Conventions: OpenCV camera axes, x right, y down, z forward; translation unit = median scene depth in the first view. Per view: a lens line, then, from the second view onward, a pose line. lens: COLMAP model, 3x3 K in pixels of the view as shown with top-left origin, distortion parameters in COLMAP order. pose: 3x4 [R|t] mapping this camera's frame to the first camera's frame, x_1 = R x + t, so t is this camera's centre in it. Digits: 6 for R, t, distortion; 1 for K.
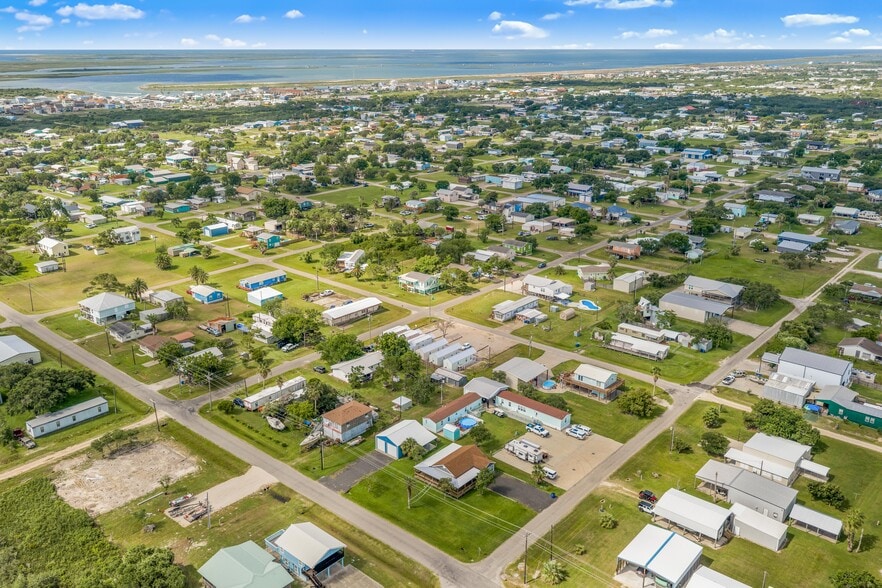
lens RADIAL K [[718.8, 0, 440.9], [0, 718.8, 325.4], [0, 0, 1]] dist [0.010477, 0.006443]
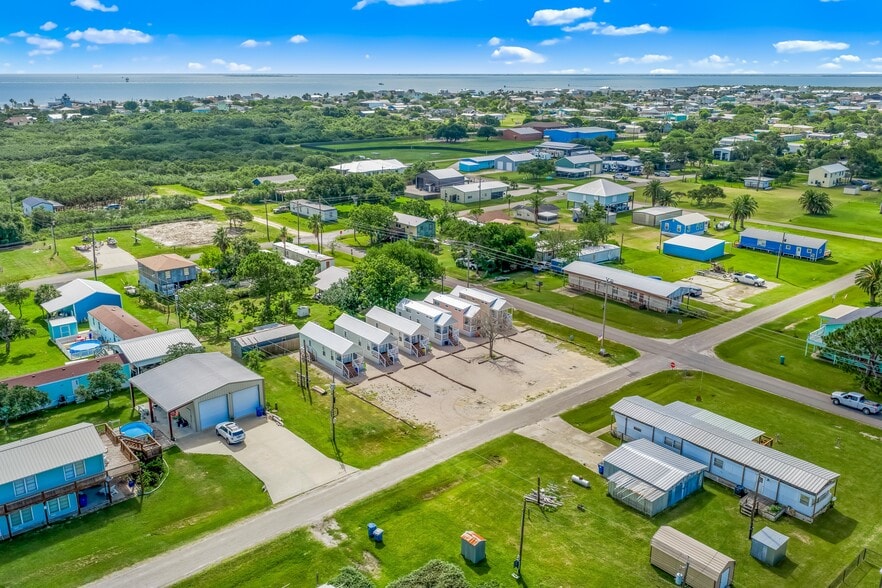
lens RADIAL K [[718.8, 0, 440.9], [0, 718.8, 325.4], [0, 0, 1]] dist [0.010477, 0.006443]
pose [[-0.151876, 0.328771, -0.932118, 0.379965], [-0.356001, 0.861567, 0.361892, -0.134756], [0.922061, 0.386798, -0.013808, 0.920136]]
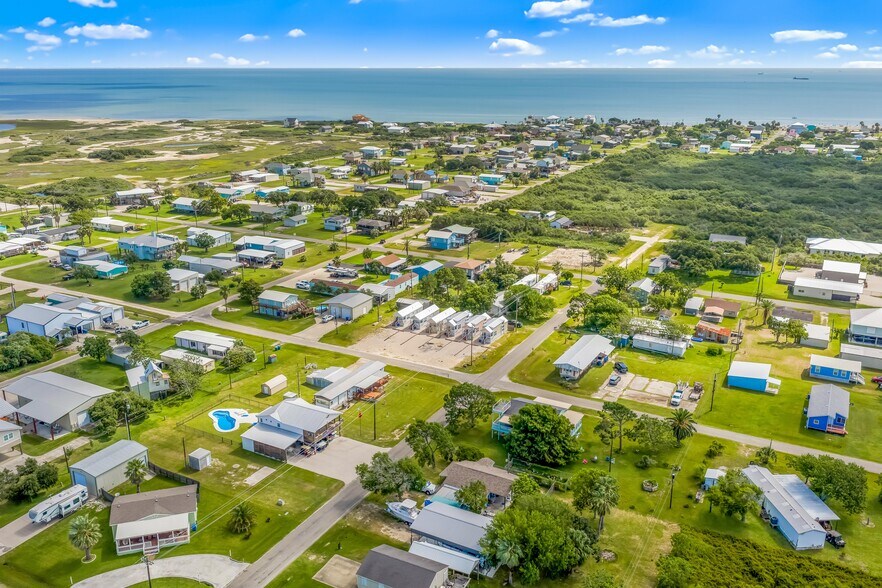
lens RADIAL K [[745.2, 0, 447.7], [0, 745.2, 280.9], [0, 0, 1]] dist [0.000939, -0.001606]
pose [[-0.975322, 0.060142, -0.212440, 0.163147], [-0.081658, 0.795702, 0.600159, -0.524261], [0.205133, 0.602695, -0.771154, 1.531033]]
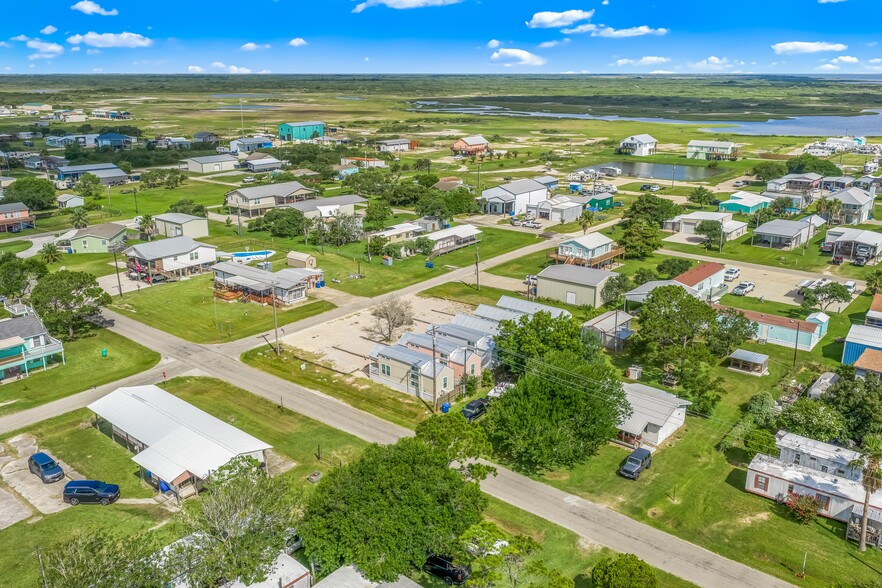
lens RADIAL K [[742.9, 0, 436.0], [0, 742.9, 265.2], [0, 0, 1]] dist [0.002561, -0.002242]
pose [[-0.018848, -0.254570, 0.966871, -0.408262], [0.361640, 0.899831, 0.243969, -0.120388], [-0.932127, 0.354258, 0.075103, 0.873632]]
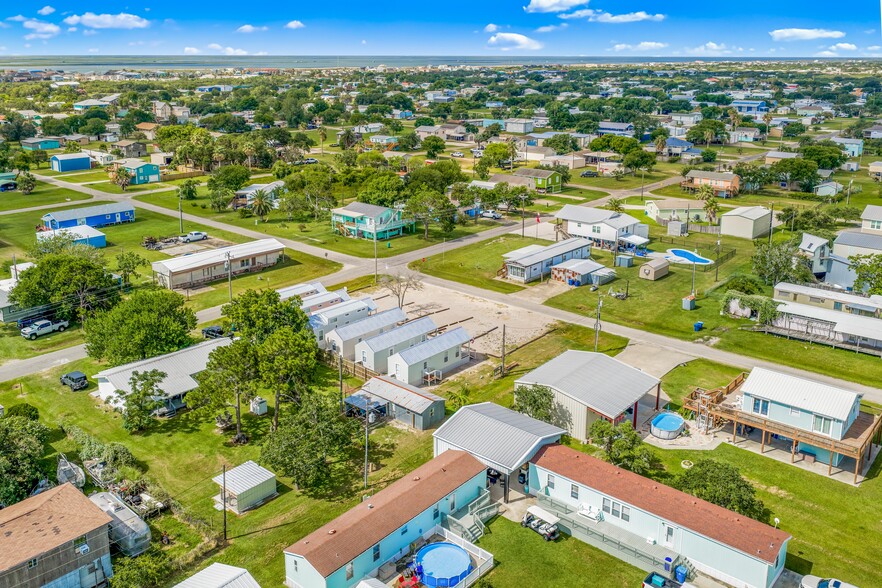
lens RADIAL K [[742.9, 0, 436.0], [0, 742.9, 265.2], [0, 0, 1]] dist [0.002561, -0.002242]
pose [[0.999993, 0.003576, 0.001268, 0.025079], [-0.003446, 0.995829, -0.091169, 0.029532], [-0.001588, 0.091164, 0.995835, 0.497700]]
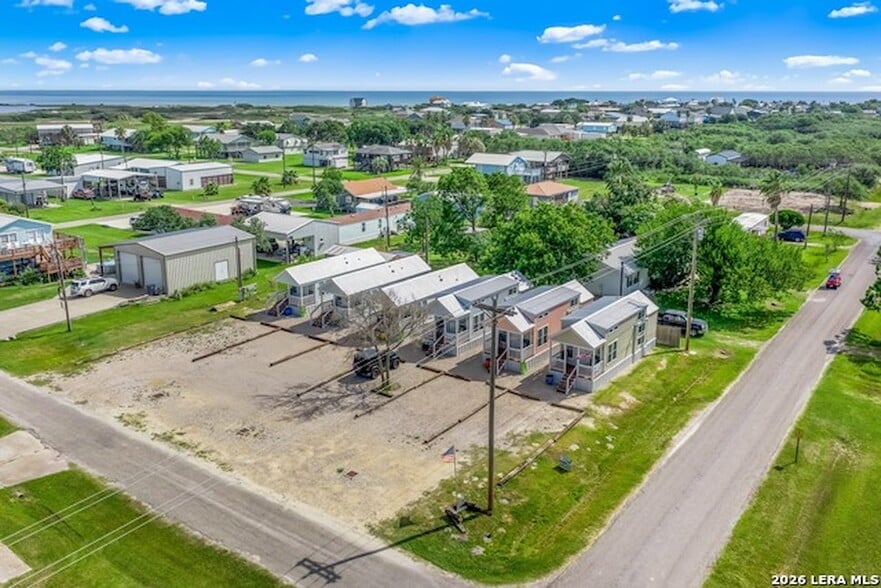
lens RADIAL K [[744.4, 0, 447.2], [0, 744.4, 280.9], [0, 0, 1]] dist [0.000939, -0.001606]
pose [[-0.995980, 0.020707, -0.087145, 0.004415], [-0.034125, 0.811814, 0.582918, -0.125179], [0.082816, 0.583549, -0.807844, 1.095311]]
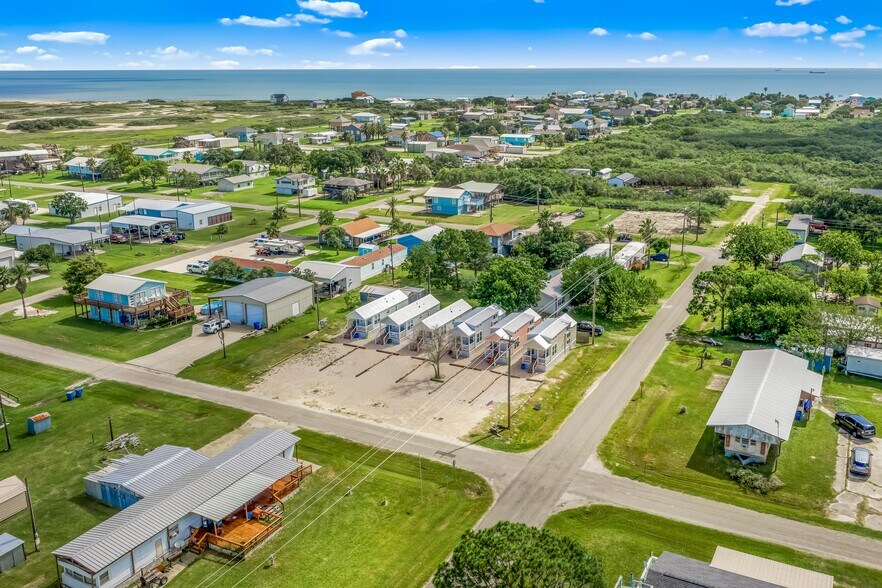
lens RADIAL K [[749.3, 0, 501.6], [0, 749.3, 294.2], [0, 0, 1]] dist [0.002484, -0.004647]
pose [[-0.962751, 0.080413, -0.258156, 0.067523], [-0.096473, 0.789759, 0.605784, -0.249828], [0.252594, 0.608124, -0.752583, 1.215980]]
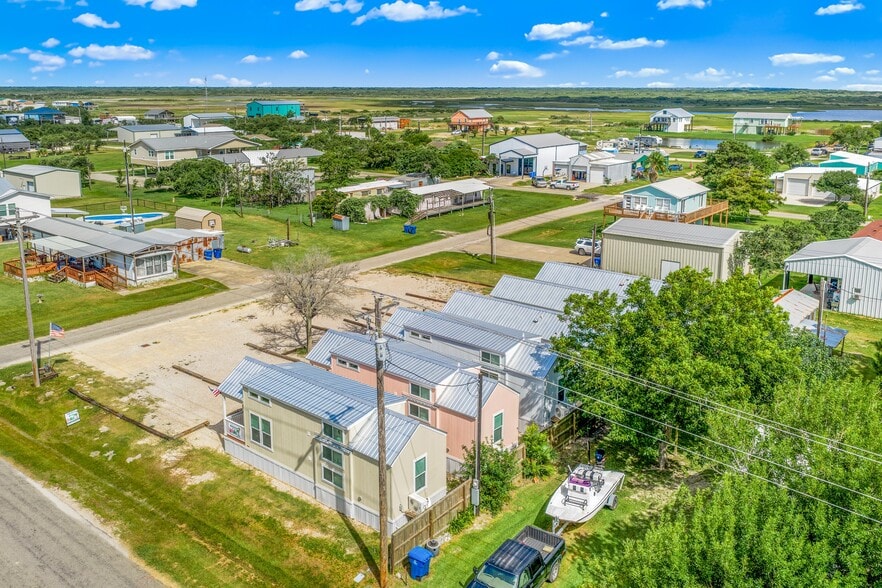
lens RADIAL K [[752.1, 0, 440.3], [0, 752.1, 226.6], [0, 0, 1]] dist [0.000789, -0.002275]
pose [[-0.027156, -0.184896, 0.982383, -0.188759], [0.360393, 0.914844, 0.182147, -0.038215], [-0.932405, 0.358991, 0.041792, 0.893924]]
